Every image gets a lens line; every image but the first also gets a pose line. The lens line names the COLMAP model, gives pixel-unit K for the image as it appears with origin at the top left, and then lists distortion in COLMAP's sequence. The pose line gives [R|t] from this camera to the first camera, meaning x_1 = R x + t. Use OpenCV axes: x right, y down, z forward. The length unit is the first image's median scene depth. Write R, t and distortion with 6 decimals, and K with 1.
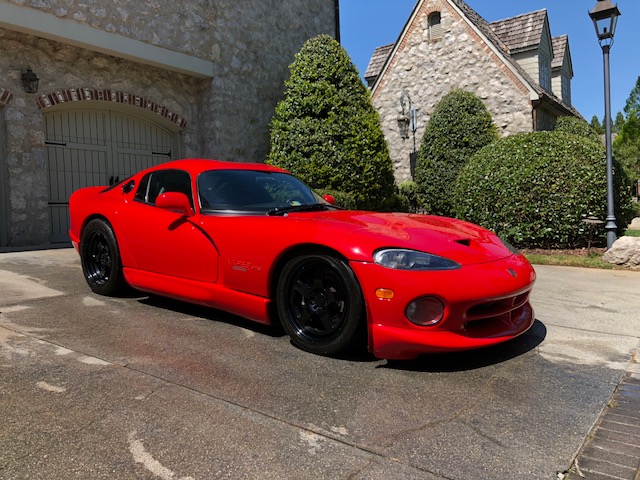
lens RADIAL K [[477.4, 0, 324.7], [0, 477.4, 236.1], [0, 0, 1]] dist [0.025902, -0.023913]
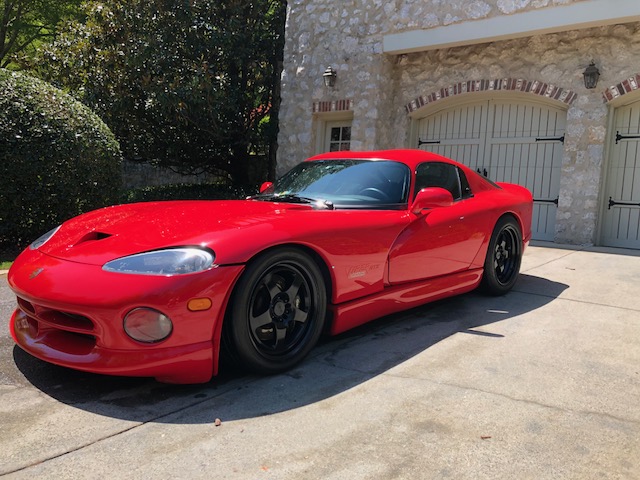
lens RADIAL K [[477.4, 0, 321.7], [0, 477.4, 238.4], [0, 0, 1]] dist [0.025902, -0.023913]
pose [[0.046830, 0.098291, -0.994055, 0.349686], [-0.111163, 0.989479, 0.092602, -0.027594], [0.992698, 0.106165, 0.057264, 0.434652]]
